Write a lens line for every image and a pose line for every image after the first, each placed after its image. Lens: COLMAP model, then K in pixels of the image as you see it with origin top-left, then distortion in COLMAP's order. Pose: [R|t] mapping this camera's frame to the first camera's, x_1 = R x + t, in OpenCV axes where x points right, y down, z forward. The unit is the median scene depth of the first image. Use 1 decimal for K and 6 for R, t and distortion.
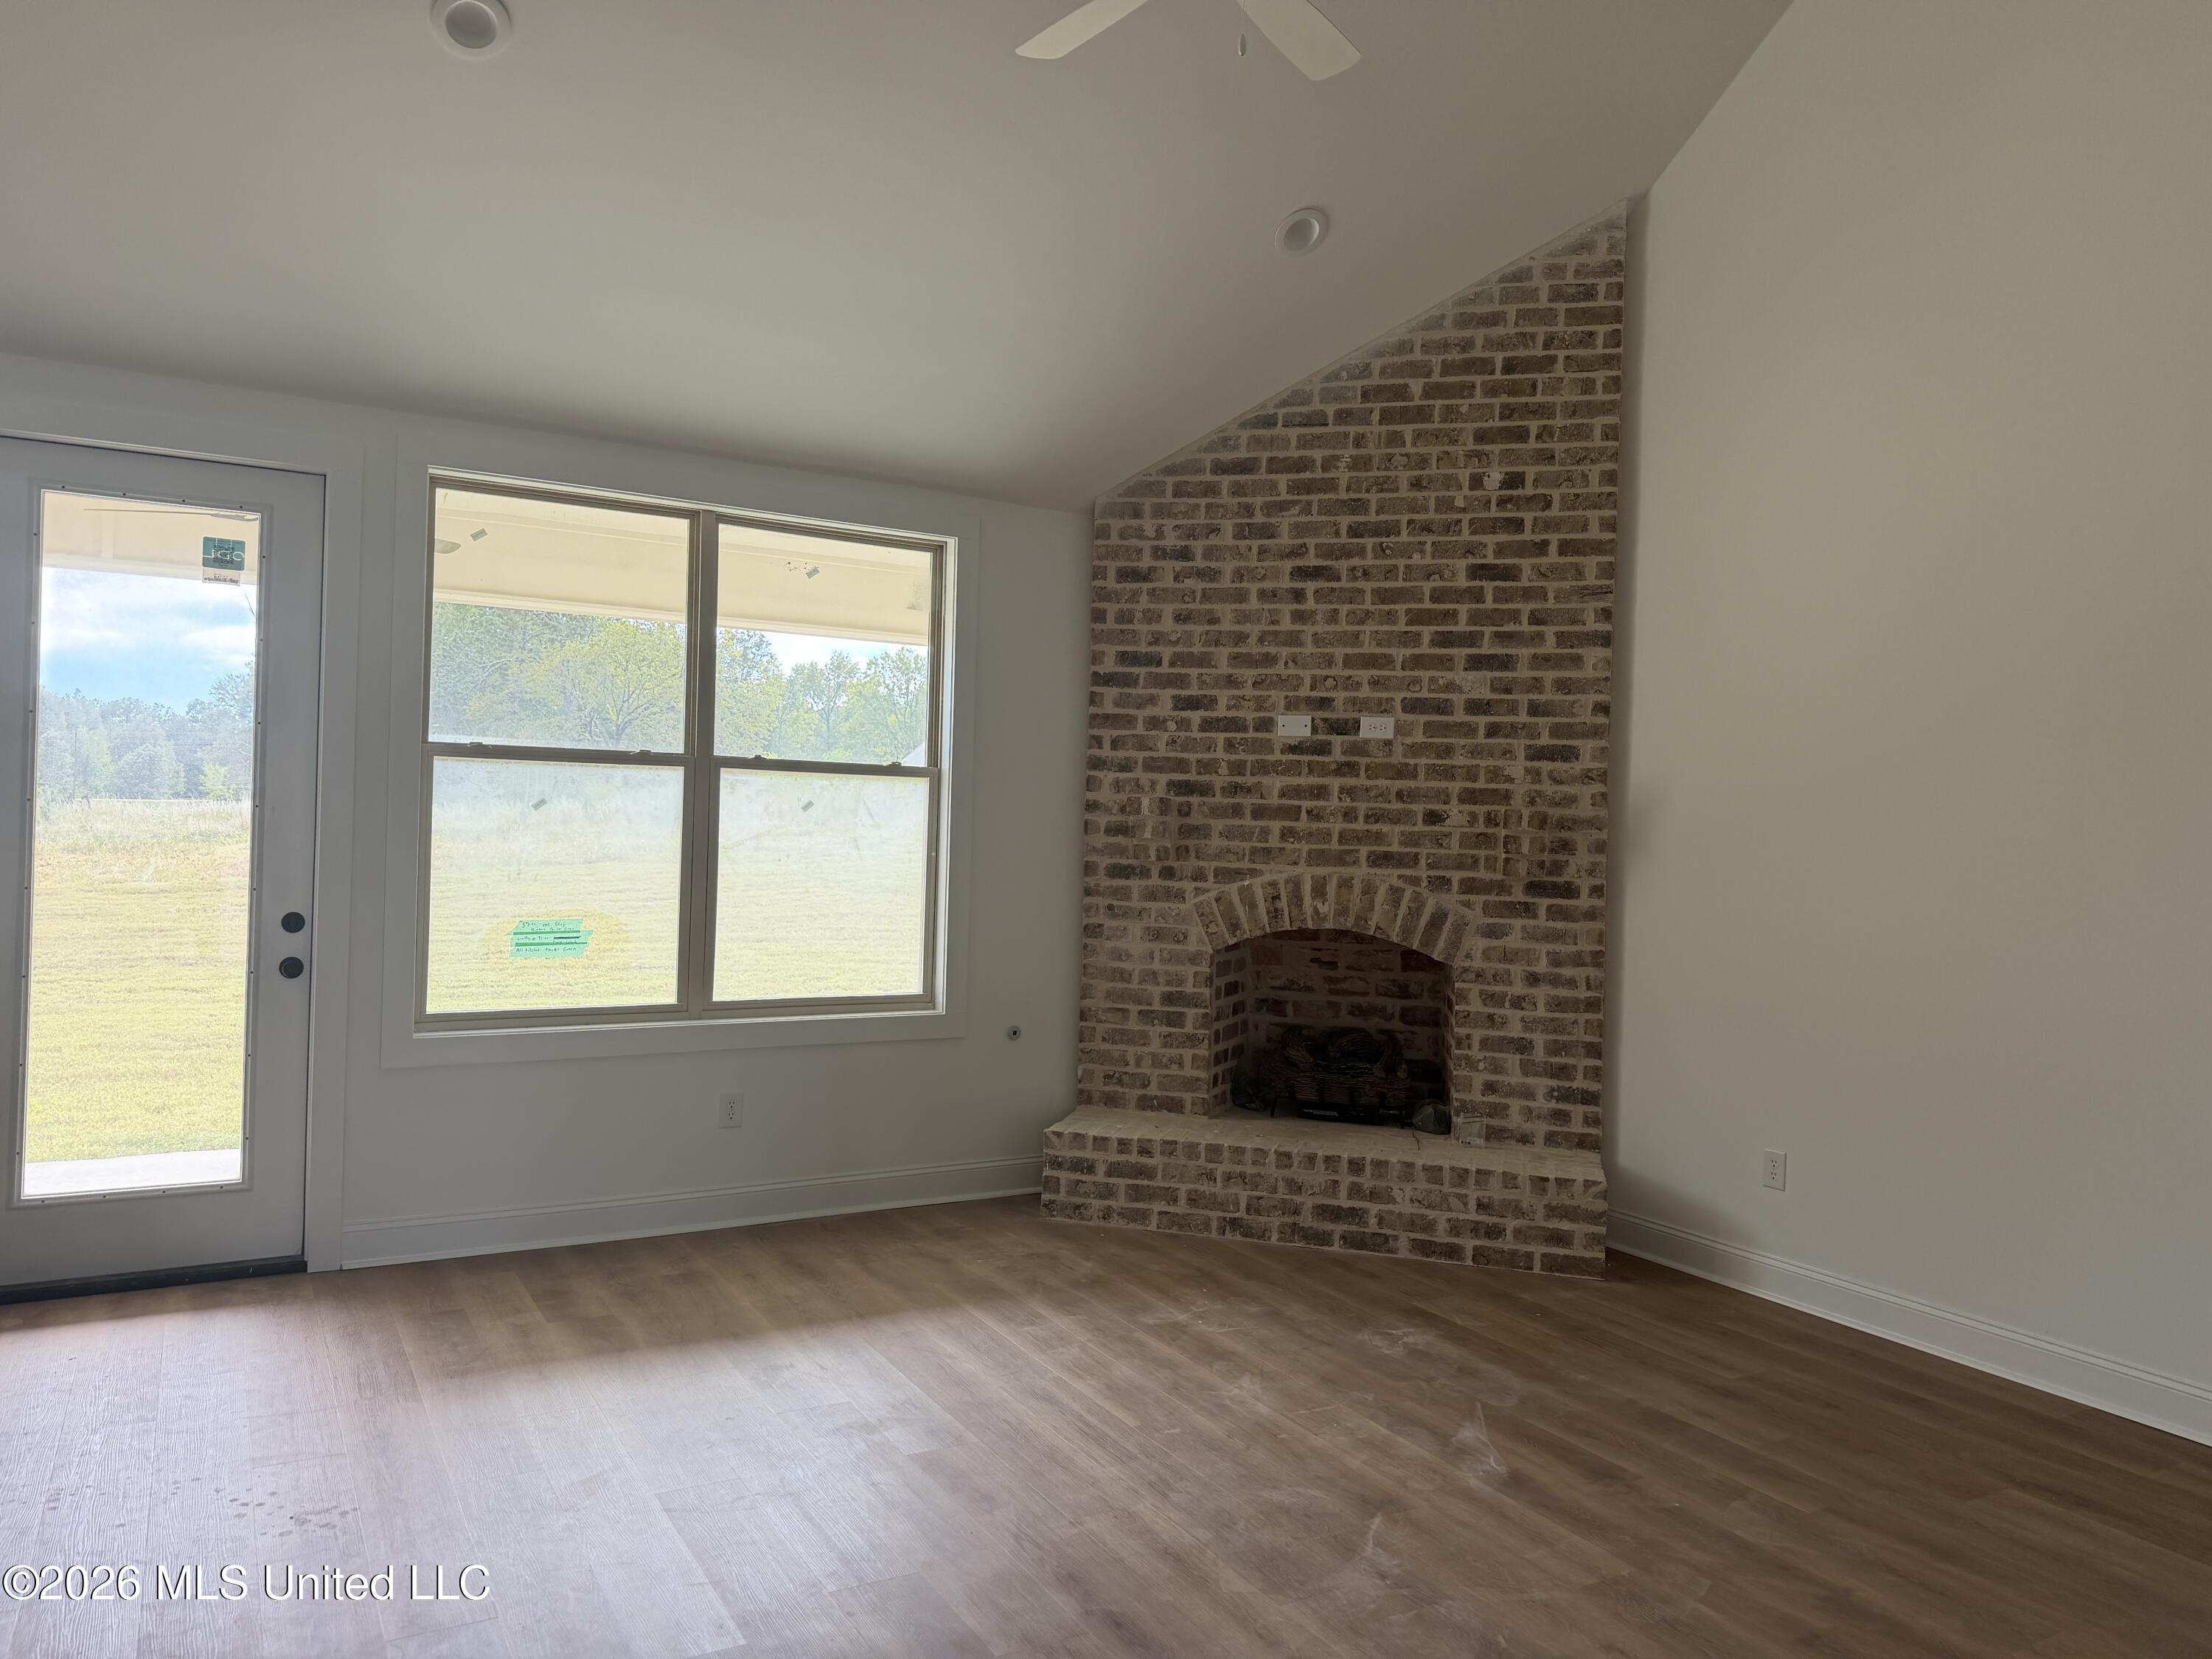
lens RADIAL K [[1563.4, 0, 1096.7], [0, 1563.4, 816.8], [0, 0, 1]] dist [0.049451, -0.047184]
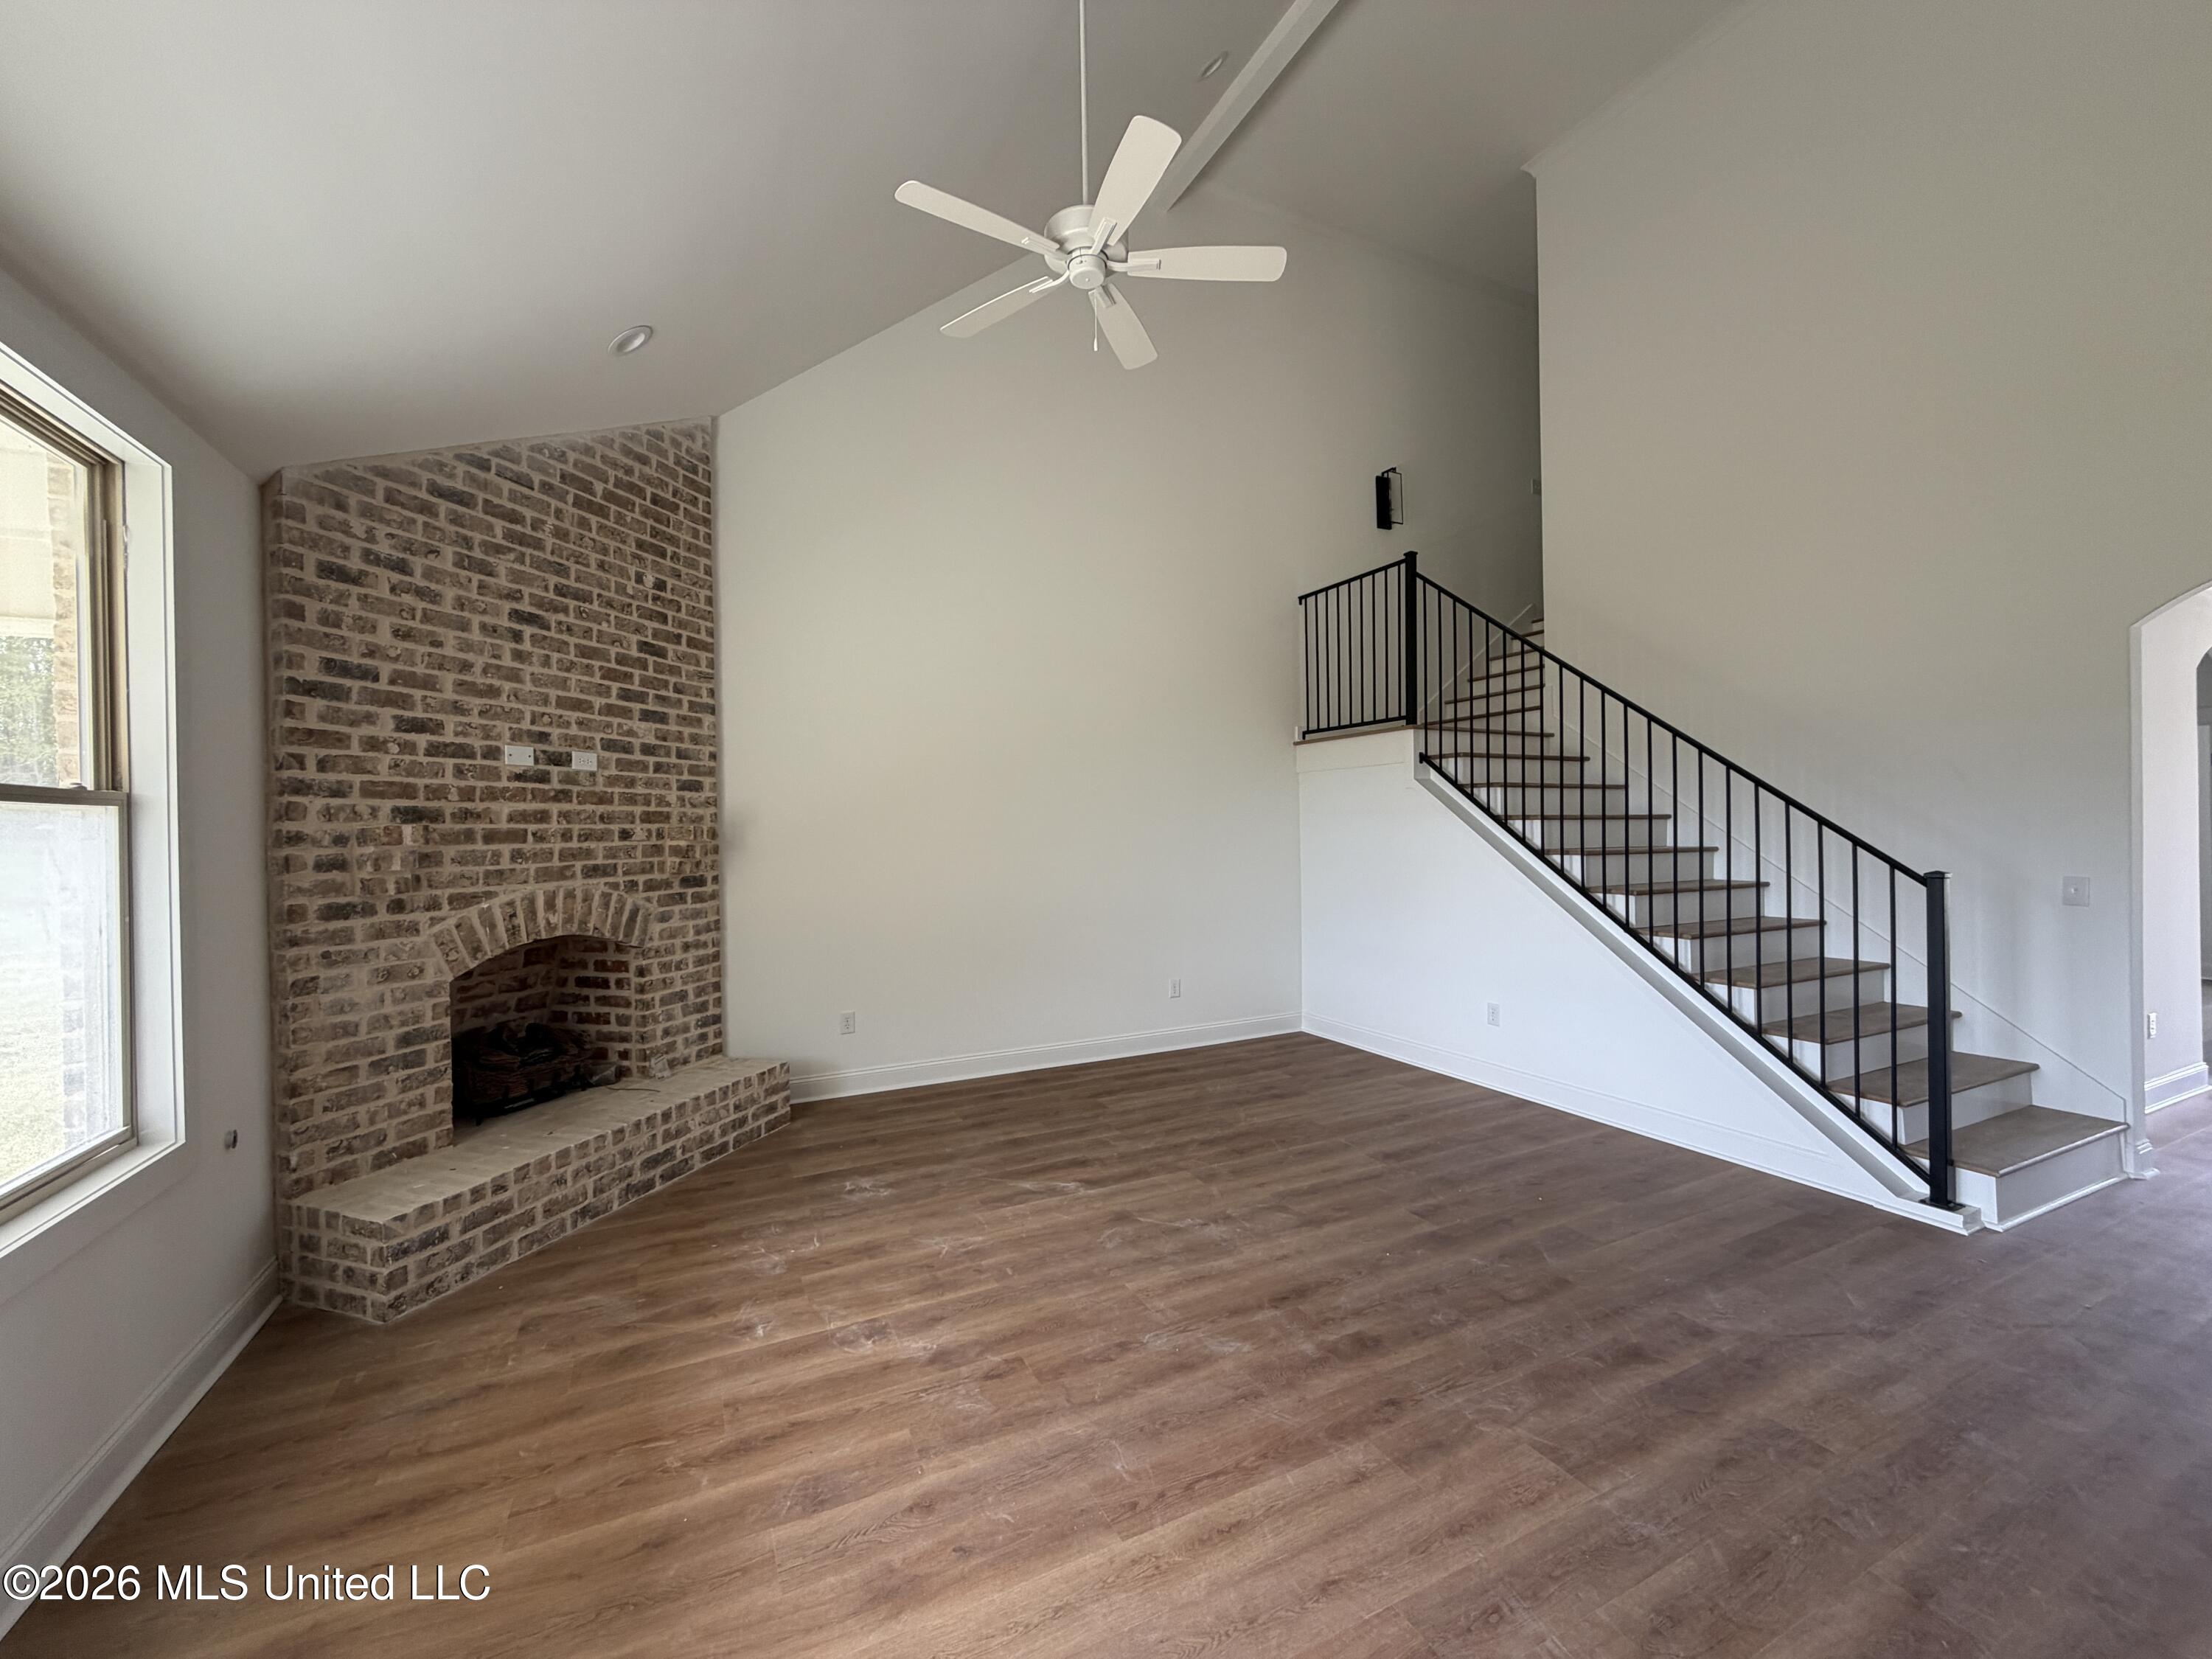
lens RADIAL K [[882.5, 0, 1107.4], [0, 882.5, 822.5], [0, 0, 1]] dist [-0.019604, 0.000307]
pose [[0.023861, -0.028575, 0.999307, -0.484493], [0.011109, 0.999537, 0.028317, -0.025224], [-0.999654, 0.010426, 0.024167, 0.590849]]
